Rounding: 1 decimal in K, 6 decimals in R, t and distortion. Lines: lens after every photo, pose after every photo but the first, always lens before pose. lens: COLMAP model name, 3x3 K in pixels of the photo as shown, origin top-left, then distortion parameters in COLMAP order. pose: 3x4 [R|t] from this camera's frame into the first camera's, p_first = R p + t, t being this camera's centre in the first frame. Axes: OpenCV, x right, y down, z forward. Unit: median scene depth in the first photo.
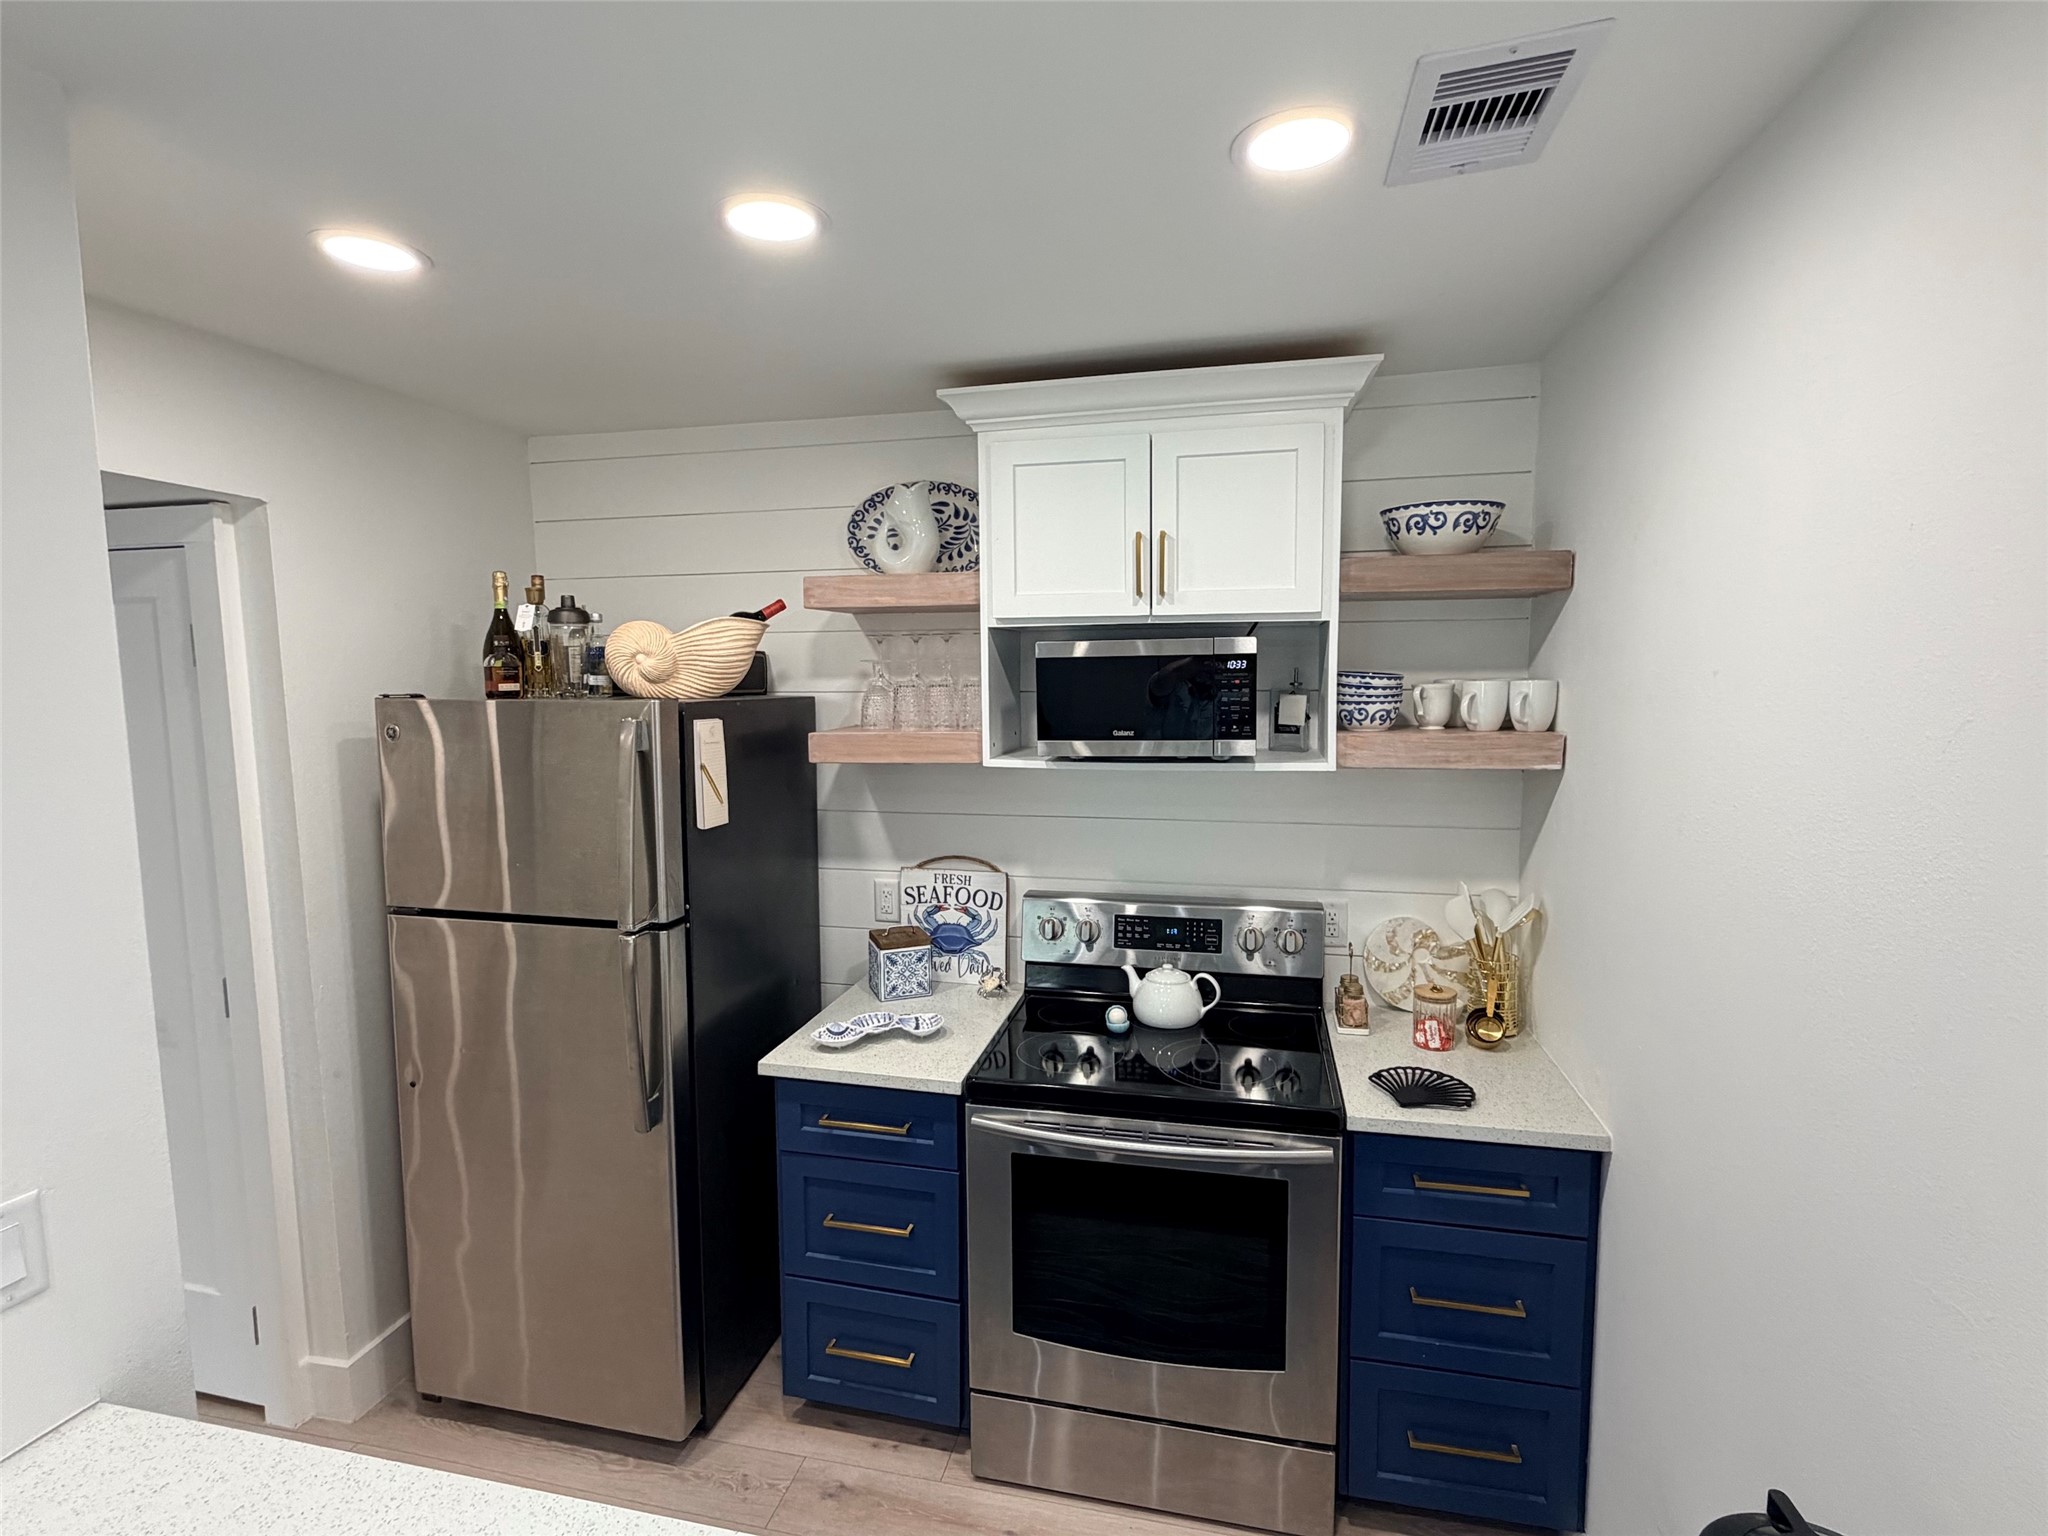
lens RADIAL K [[958.7, 0, 1022.5], [0, 958.7, 762.5], [0, 0, 1]] dist [-0.002799, -0.000144]
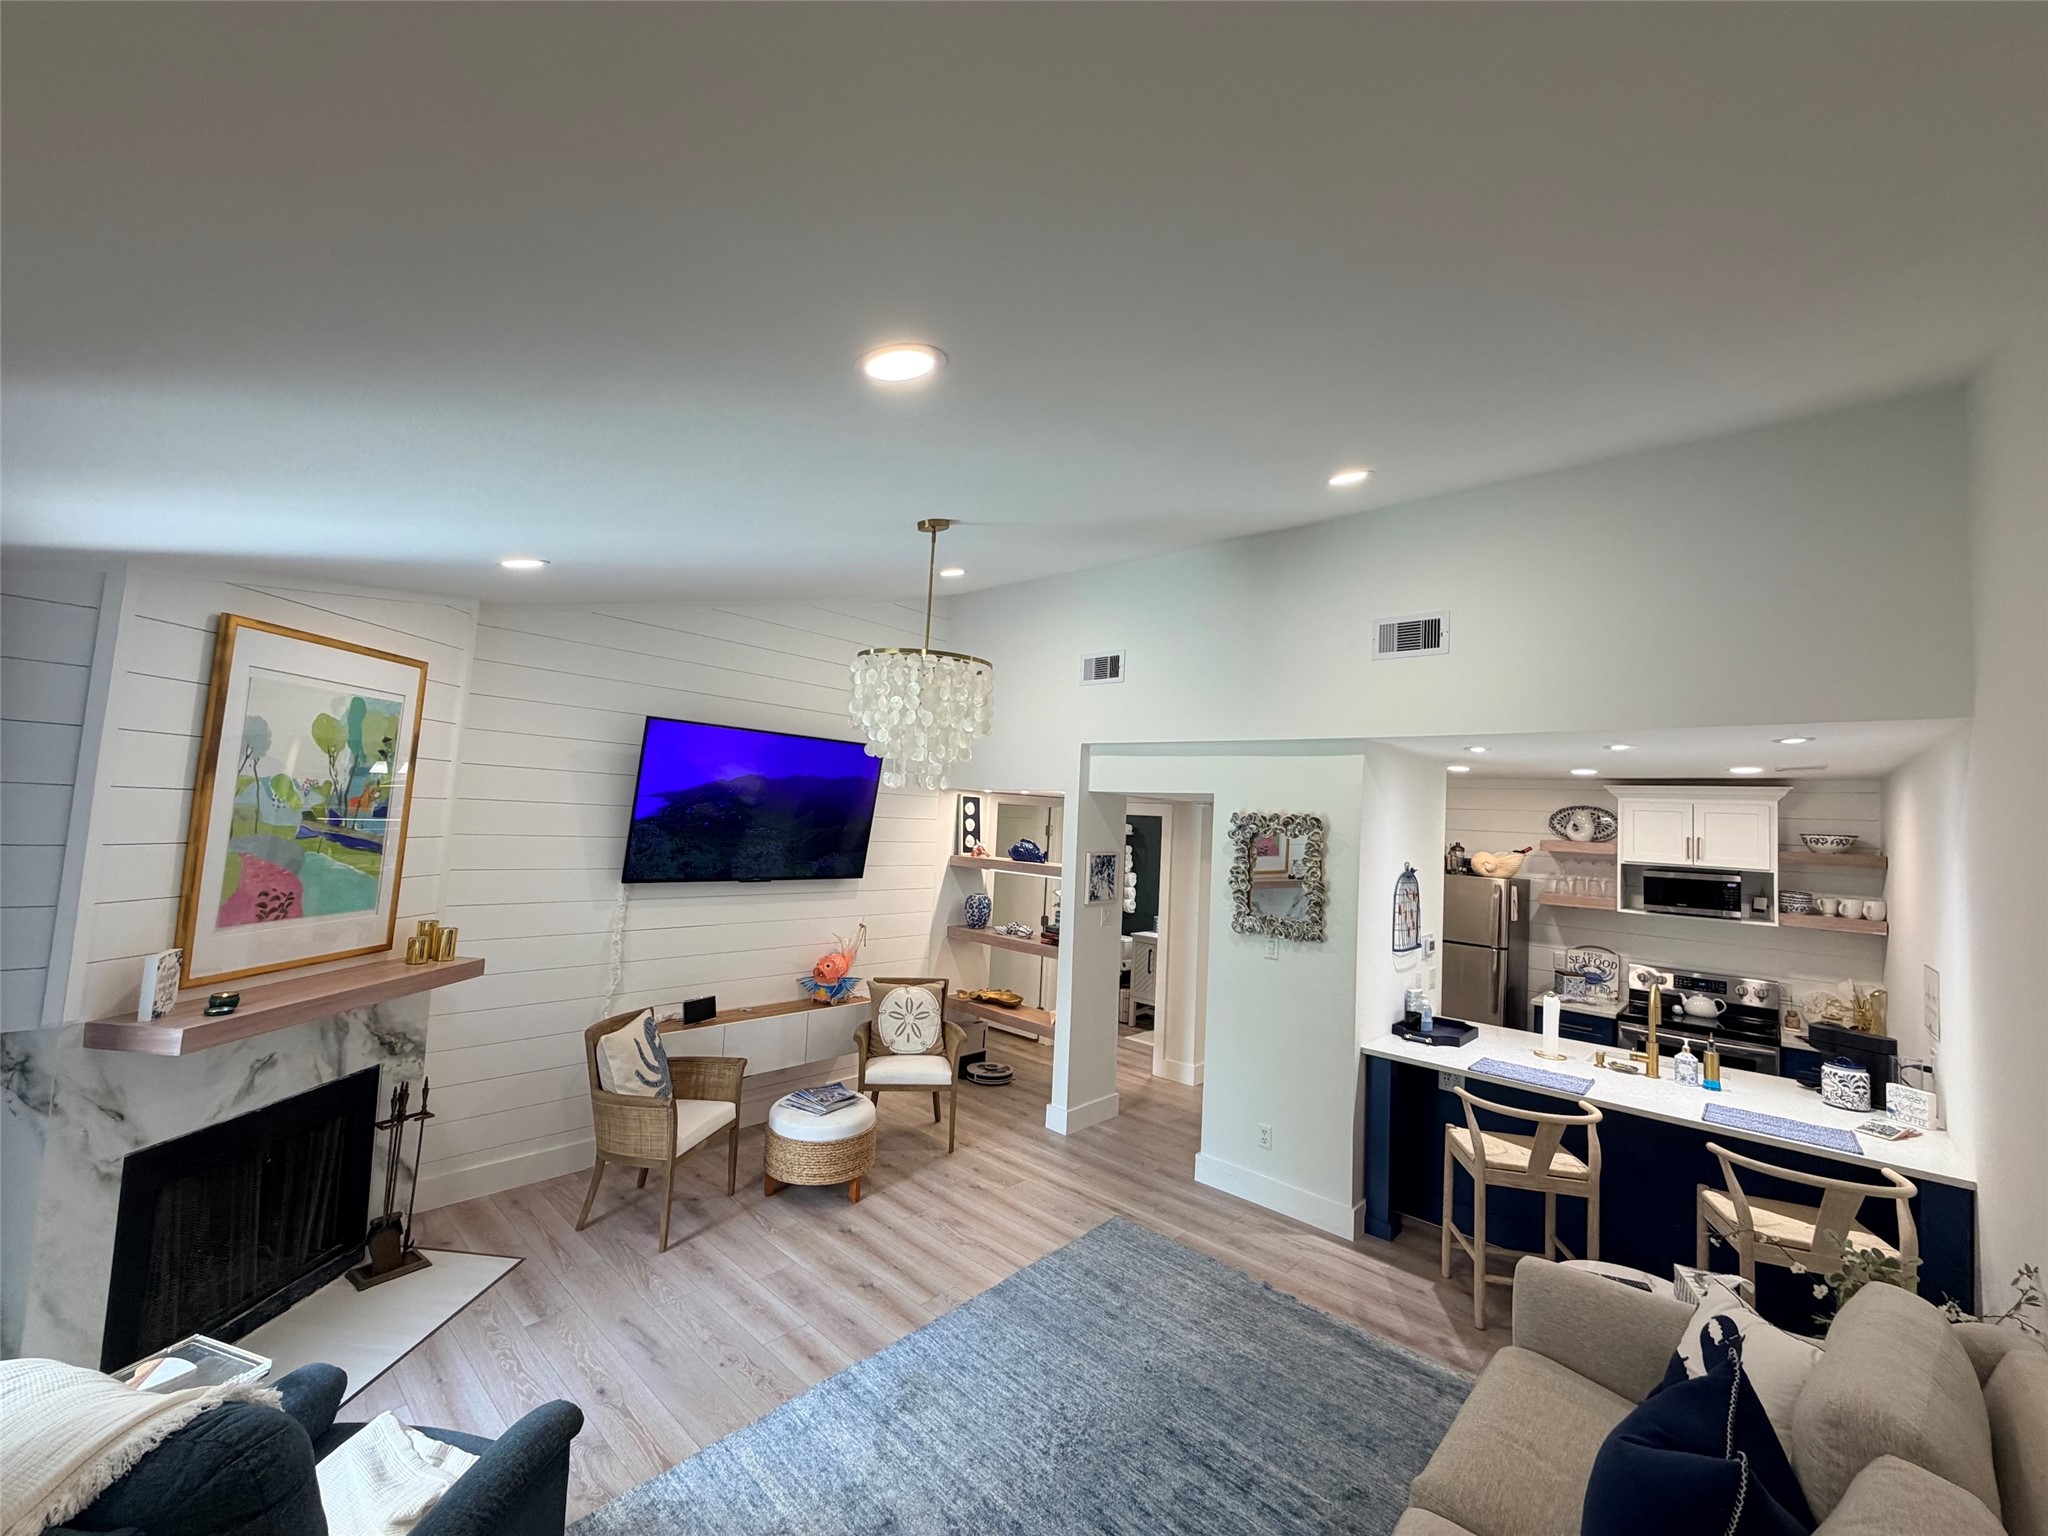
lens RADIAL K [[814.7, 0, 1018.3], [0, 814.7, 766.1], [0, 0, 1]] dist [0.001557, -0.000946]
pose [[0.872315, 0.025402, -0.488283, -0.430581], [-0.108669, 0.983745, -0.142959, 0.121094], [0.476715, 0.177767, 0.860896, -2.053276]]
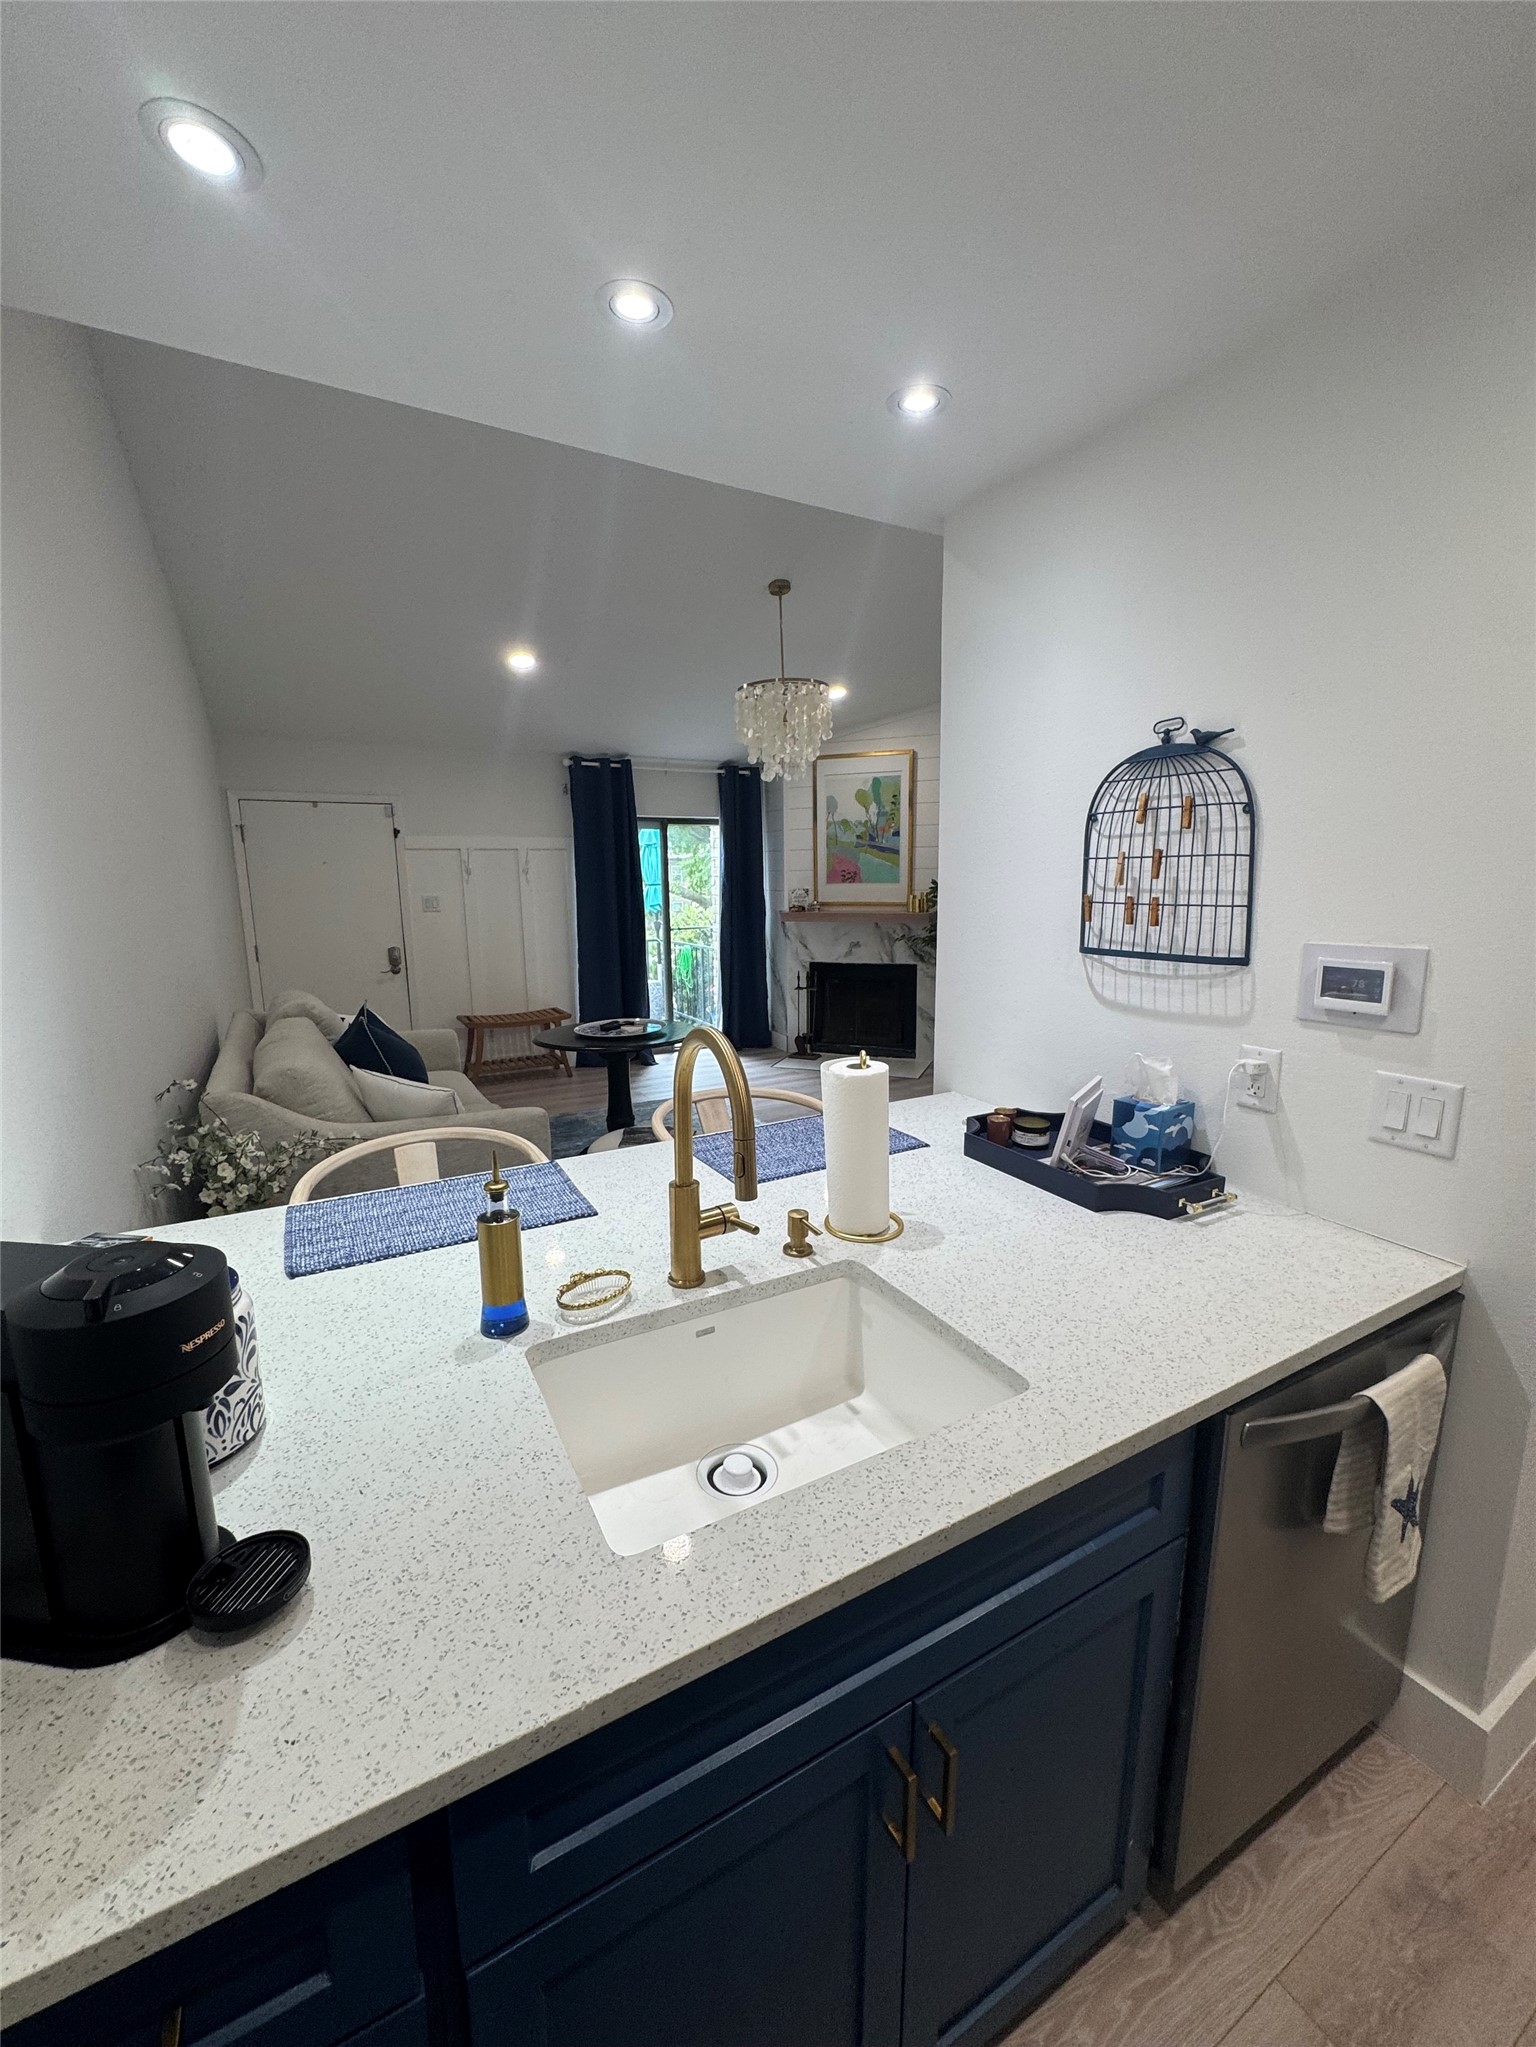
lens RADIAL K [[820.2, 0, 771.7], [0, 820.2, 1028.1], [0, 0, 1]] dist [0.000382, -0.000003]
pose [[-0.734042, 0.142237, -0.664042, 0.215872], [-0.046026, 0.965152, 0.257612, 0.054812], [0.677543, 0.219661, -0.701915, 0.541987]]
